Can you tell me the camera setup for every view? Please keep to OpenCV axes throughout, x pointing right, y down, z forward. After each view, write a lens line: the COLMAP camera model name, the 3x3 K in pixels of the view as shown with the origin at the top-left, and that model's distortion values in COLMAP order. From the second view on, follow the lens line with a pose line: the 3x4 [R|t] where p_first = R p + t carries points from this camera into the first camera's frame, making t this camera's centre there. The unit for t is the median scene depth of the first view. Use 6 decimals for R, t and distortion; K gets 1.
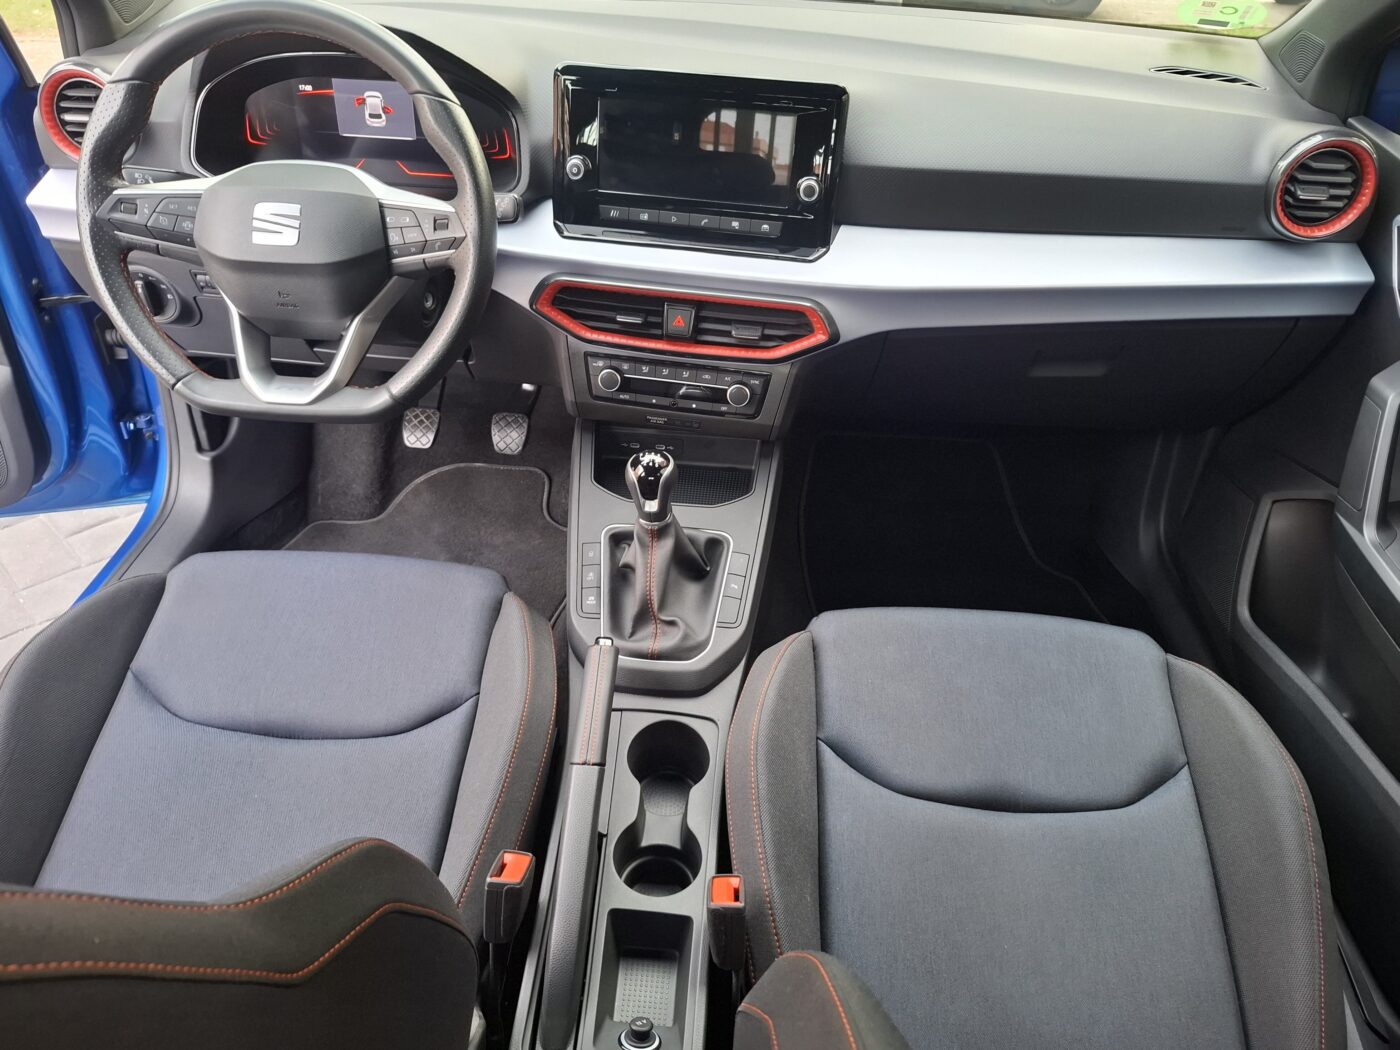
lens RADIAL K [[941.2, 0, 701.5], [0, 941.2, 502.5], [0, 0, 1]] dist [-0.005307, -0.003290]
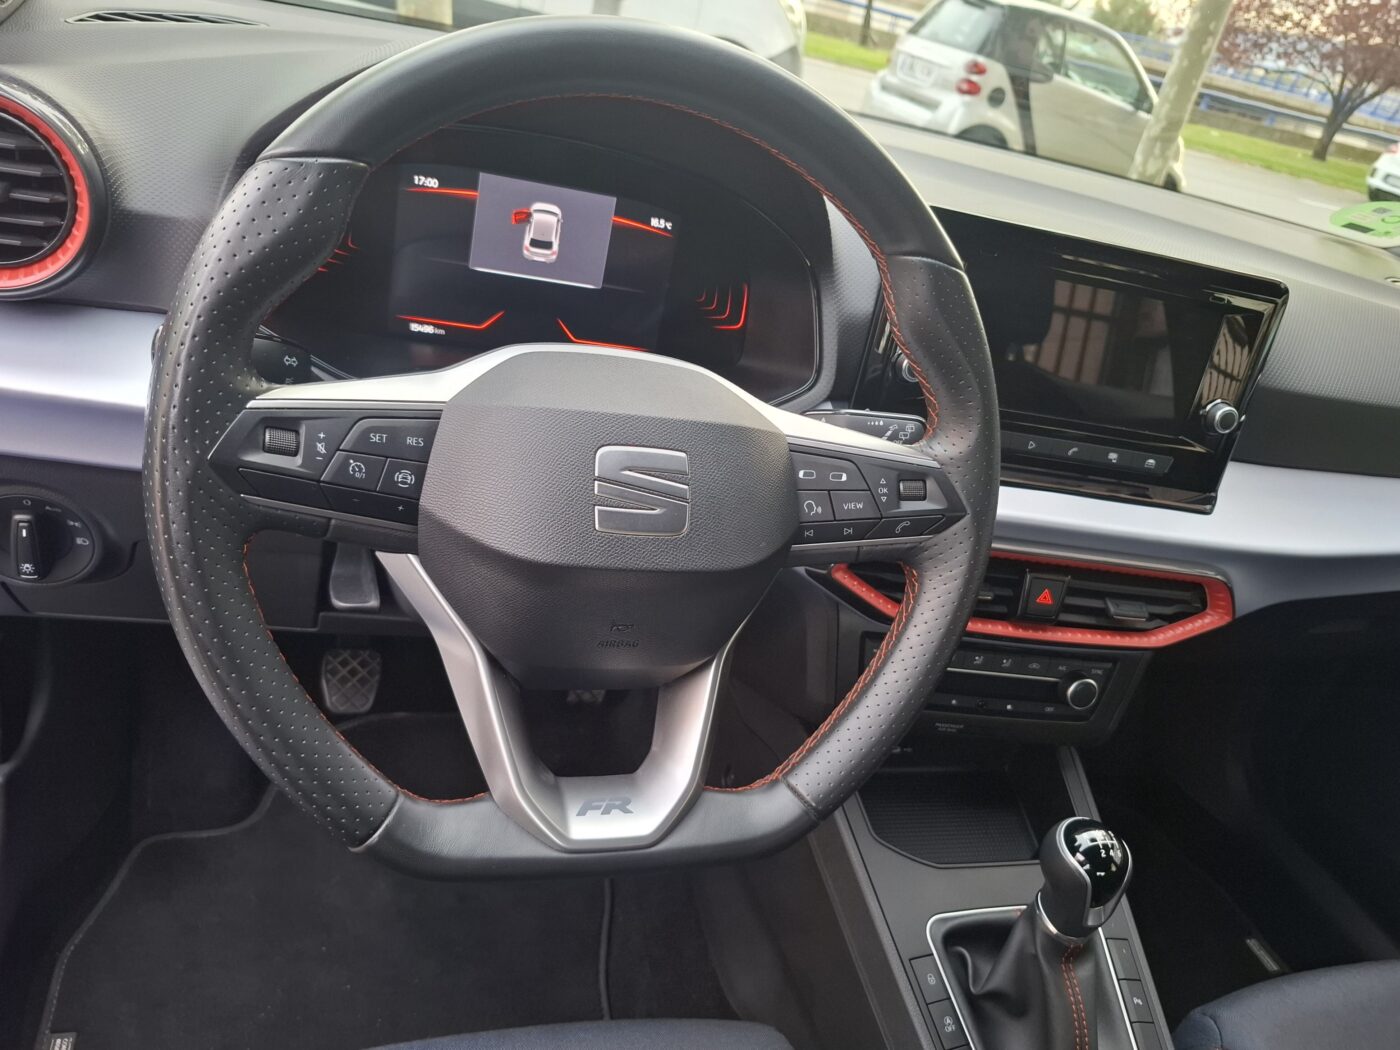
lens RADIAL K [[993.3, 0, 700.0], [0, 993.3, 525.0], [0, 0, 1]] dist [0.036949, -0.001648]
pose [[0.932649, -0.002852, 0.360773, -0.507403], [0.032314, 0.996610, -0.075660, -0.198534], [-0.359335, 0.082222, 0.929580, 0.428049]]
